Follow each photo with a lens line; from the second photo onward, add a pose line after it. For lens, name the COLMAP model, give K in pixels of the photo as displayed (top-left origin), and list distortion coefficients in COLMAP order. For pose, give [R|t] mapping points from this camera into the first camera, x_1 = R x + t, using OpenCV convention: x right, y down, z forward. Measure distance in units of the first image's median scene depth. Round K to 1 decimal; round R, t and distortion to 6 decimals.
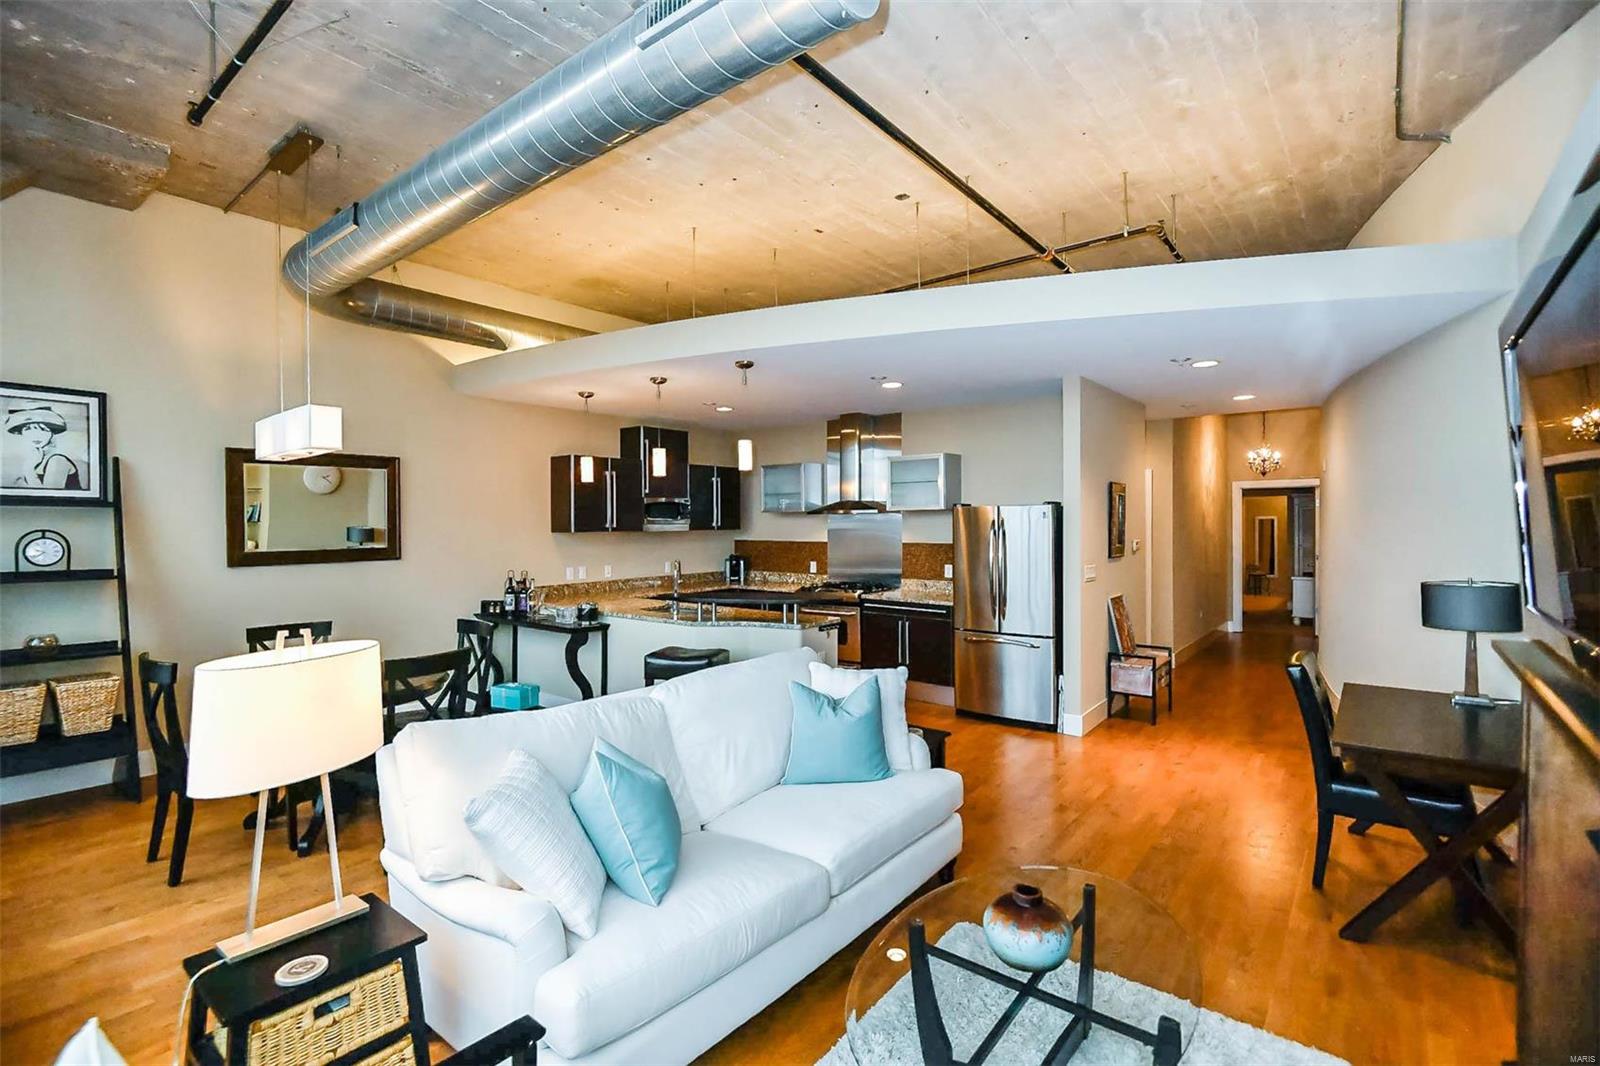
lens RADIAL K [[730.0, 0, 800.8], [0, 730.0, 529.3], [0, 0, 1]] dist [-0.000038, -0.000560]
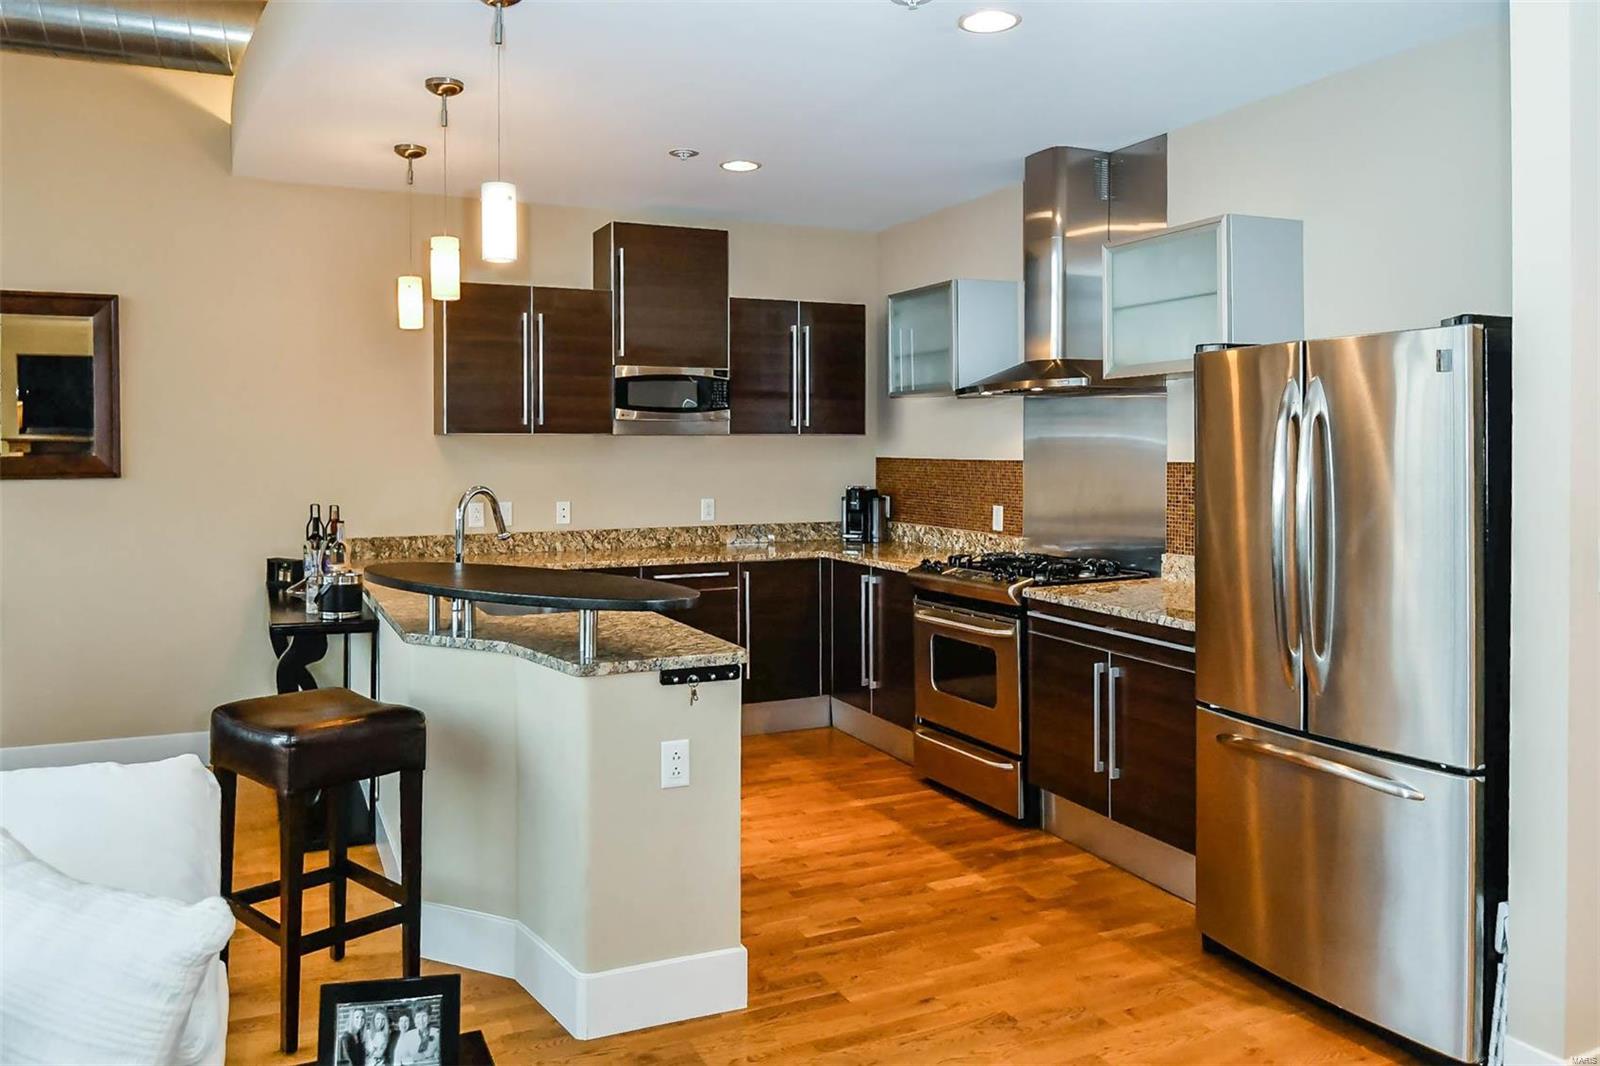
lens RADIAL K [[1143.5, 0, 794.3], [0, 1143.5, 458.1], [0, 0, 1]] dist [-0.005269, -0.001583]
pose [[0.889821, 0.008409, -0.456233, 0.241569], [-0.007418, 0.999965, 0.003964, 0.014788], [0.456250, -0.000143, 0.889852, 0.353990]]
